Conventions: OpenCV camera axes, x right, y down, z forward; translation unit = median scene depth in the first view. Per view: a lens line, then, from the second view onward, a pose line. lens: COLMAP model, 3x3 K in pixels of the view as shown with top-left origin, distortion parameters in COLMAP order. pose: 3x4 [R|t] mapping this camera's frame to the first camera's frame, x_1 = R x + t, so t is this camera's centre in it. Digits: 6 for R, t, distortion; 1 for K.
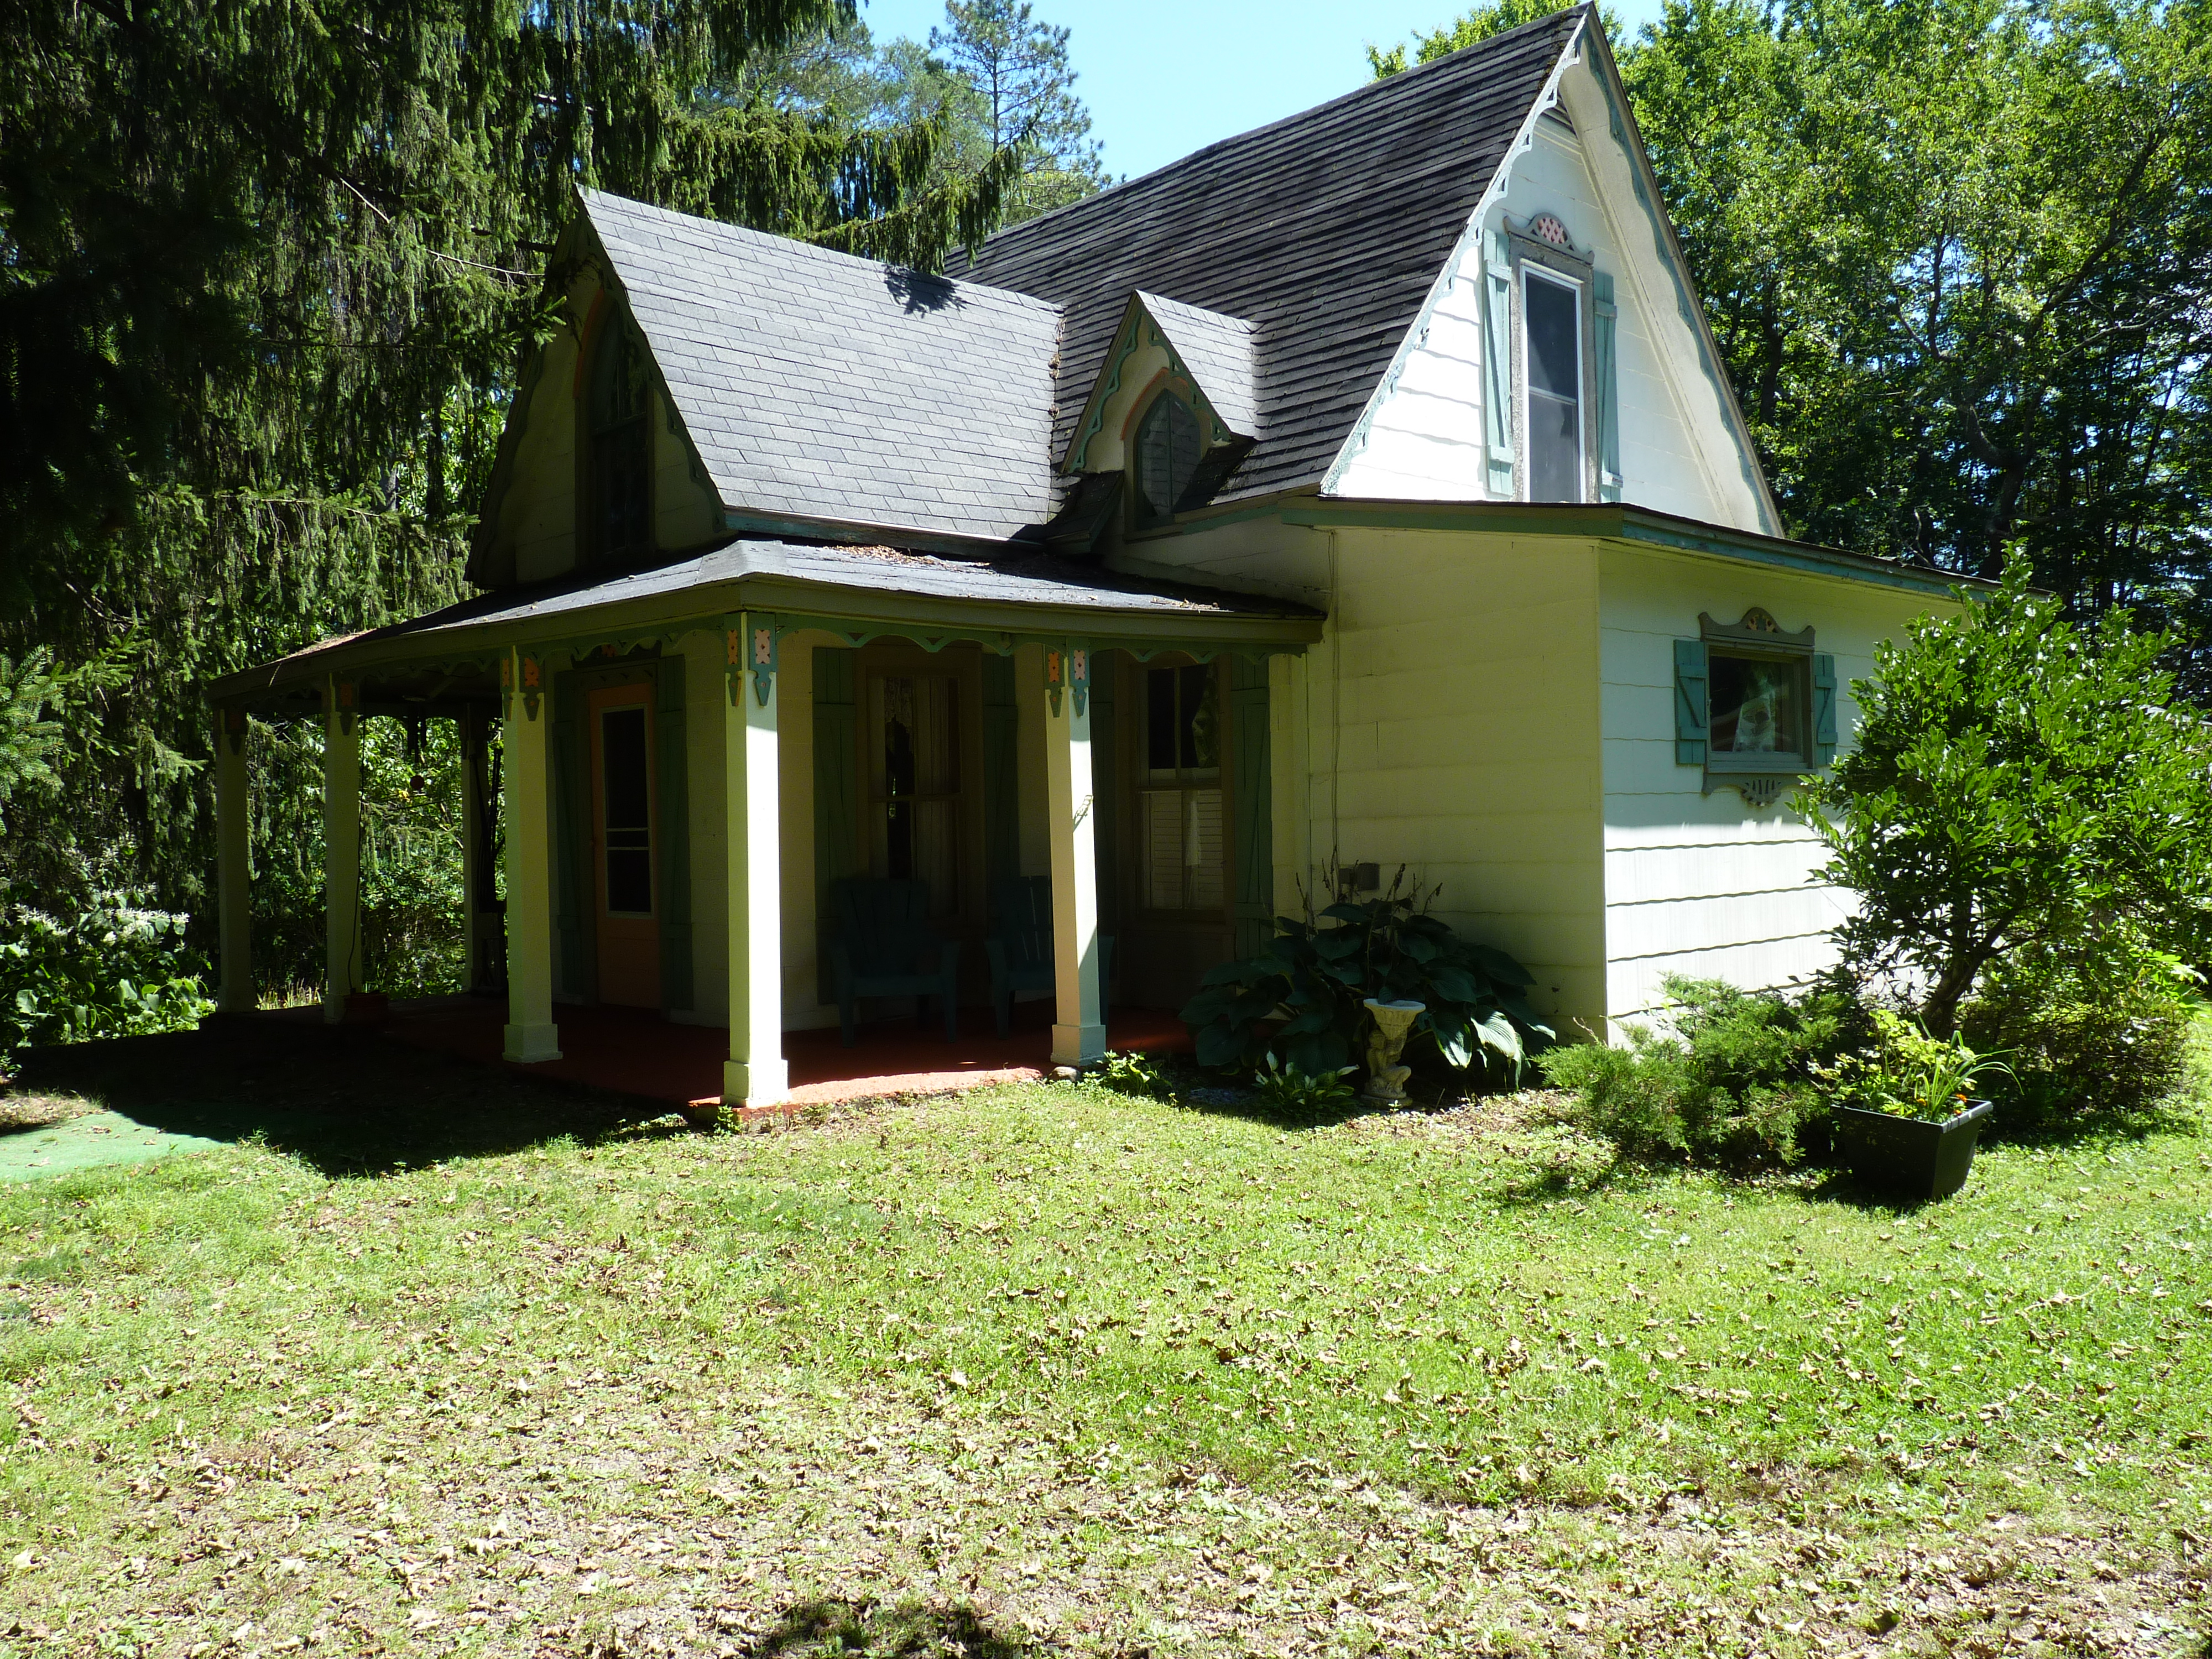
lens RADIAL K [[1752.6, 0, 1103.8], [0, 1752.6, 821.9], [0, 0, 1]] dist [-0.018119, -0.006012]
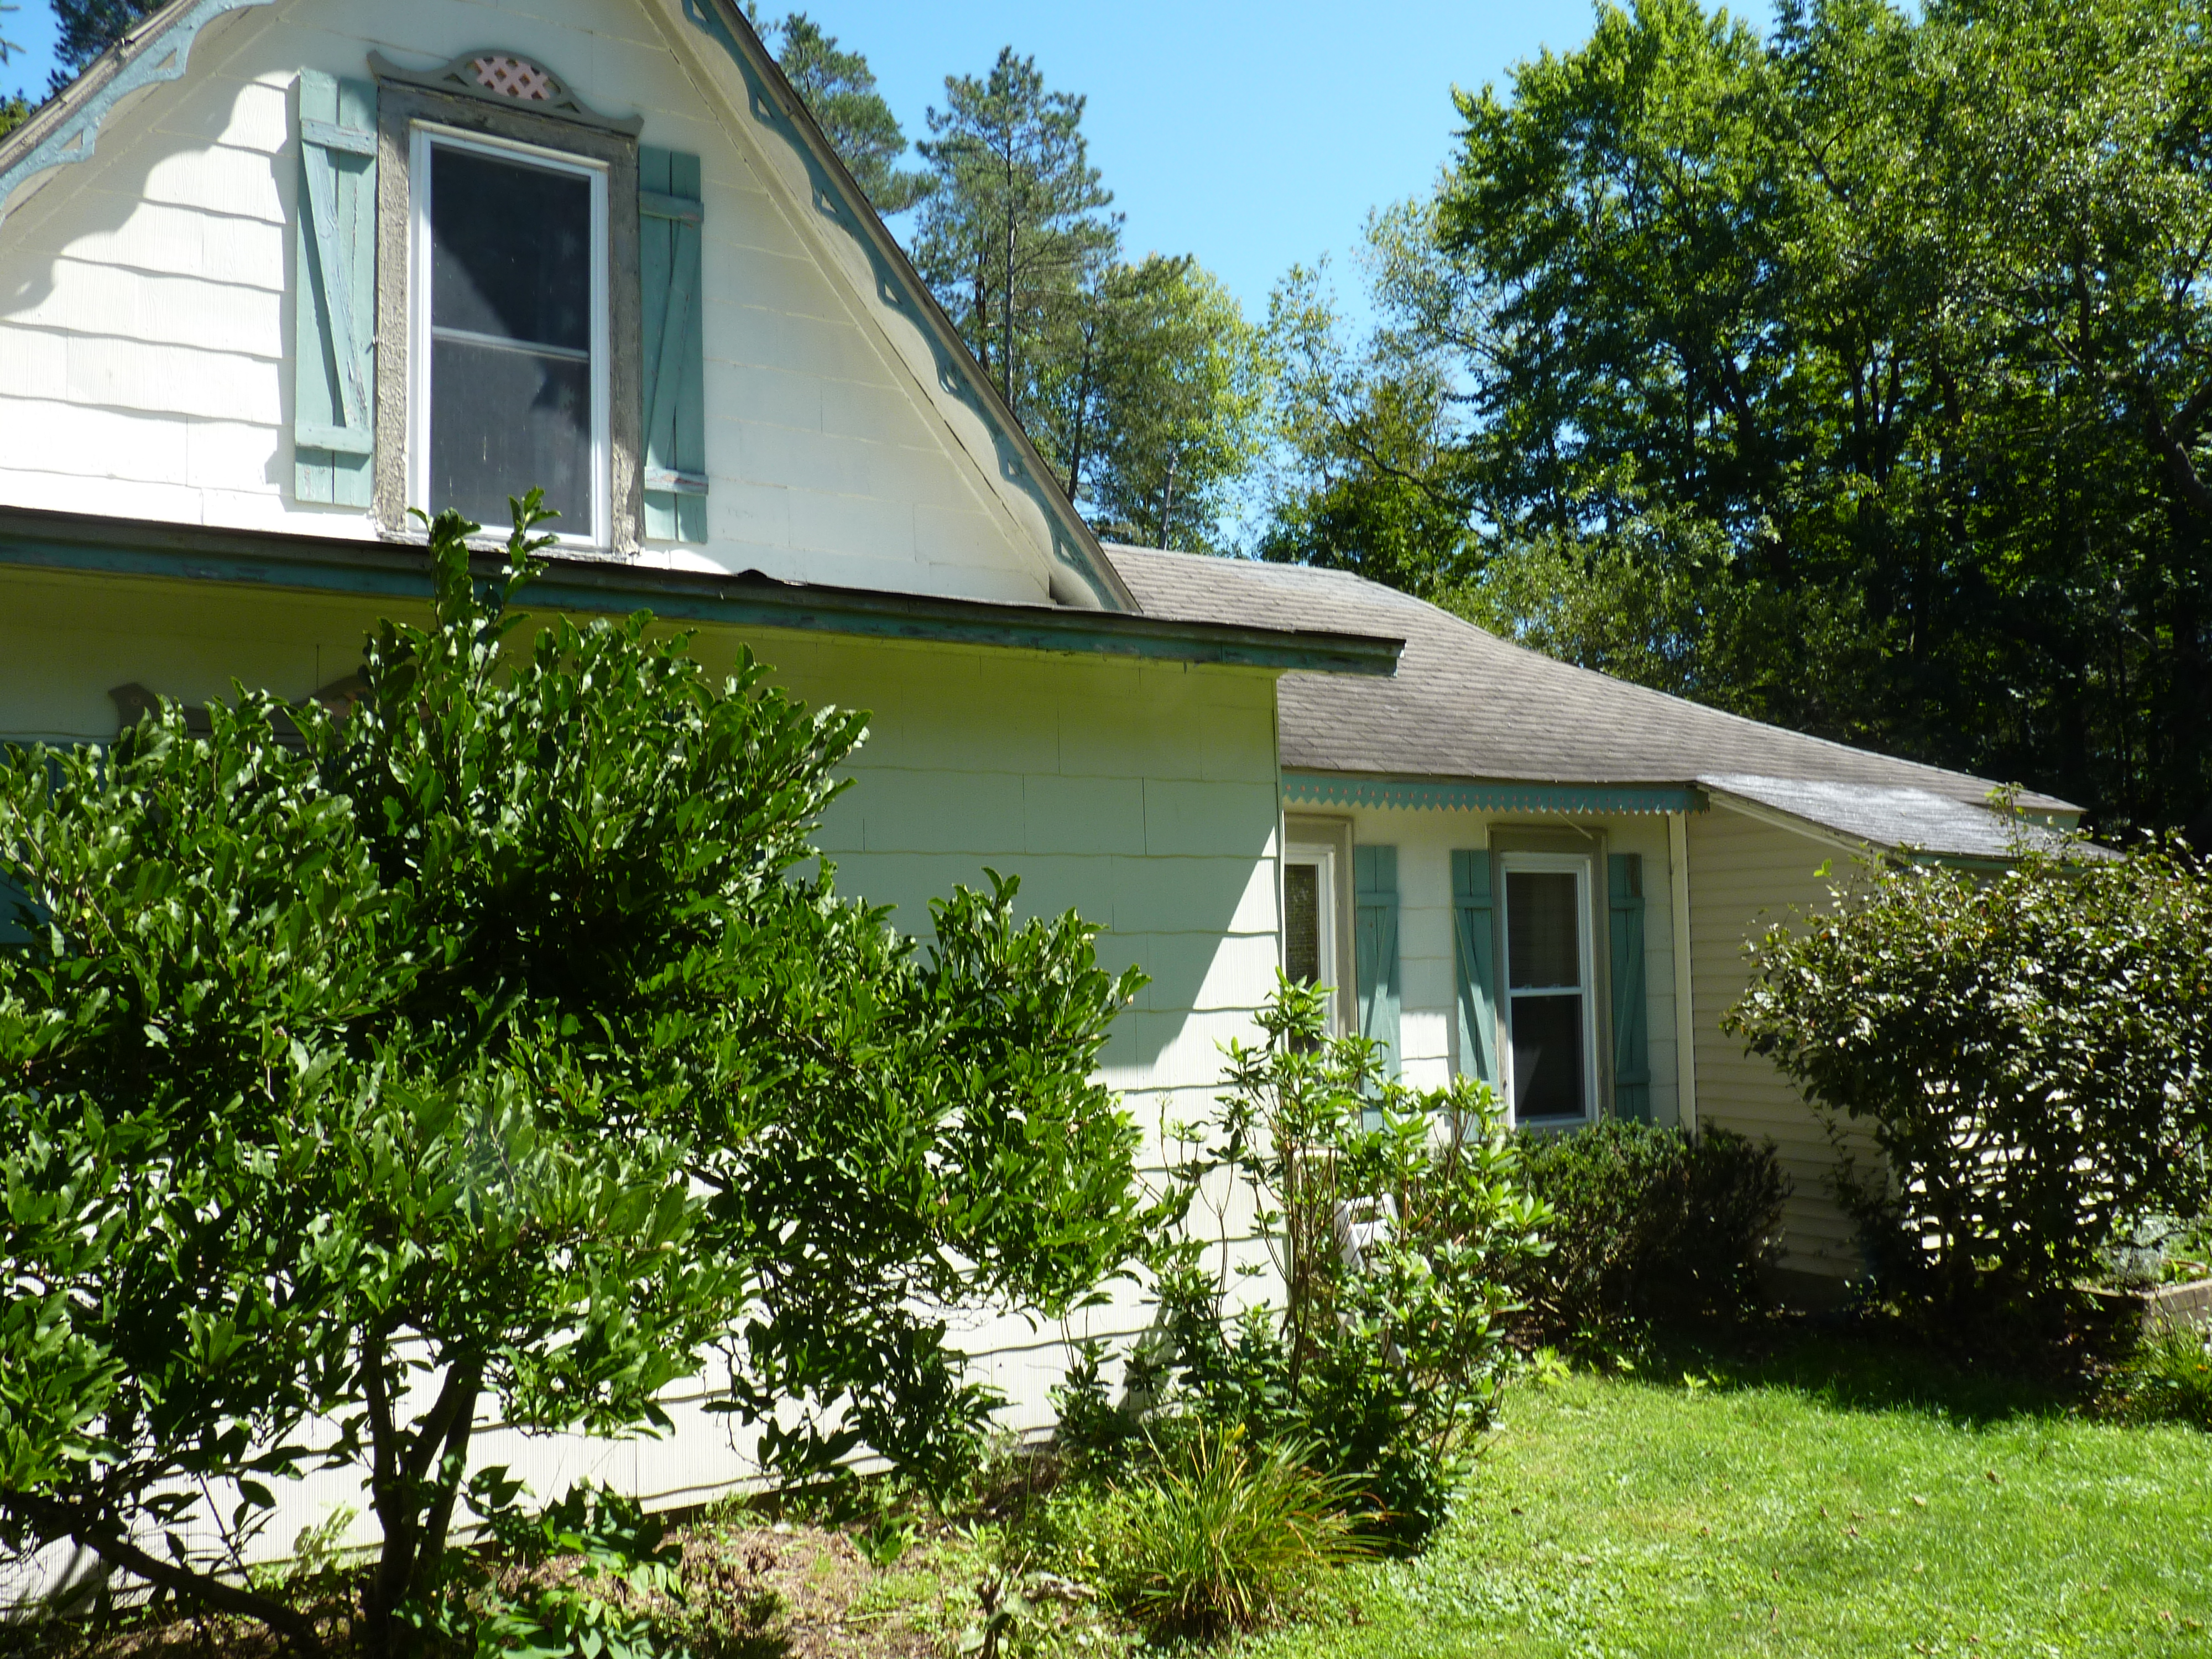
lens RADIAL K [[1752.6, 0, 1107.6], [0, 1752.6, 833.0], [0, 0, 1]] dist [-0.018119, -0.006012]
pose [[0.980256, -0.016653, -0.197029, 0.583755], [0.003862, 0.997870, -0.065127, -0.036736], [0.197694, 0.063080, 0.978232, 0.472585]]
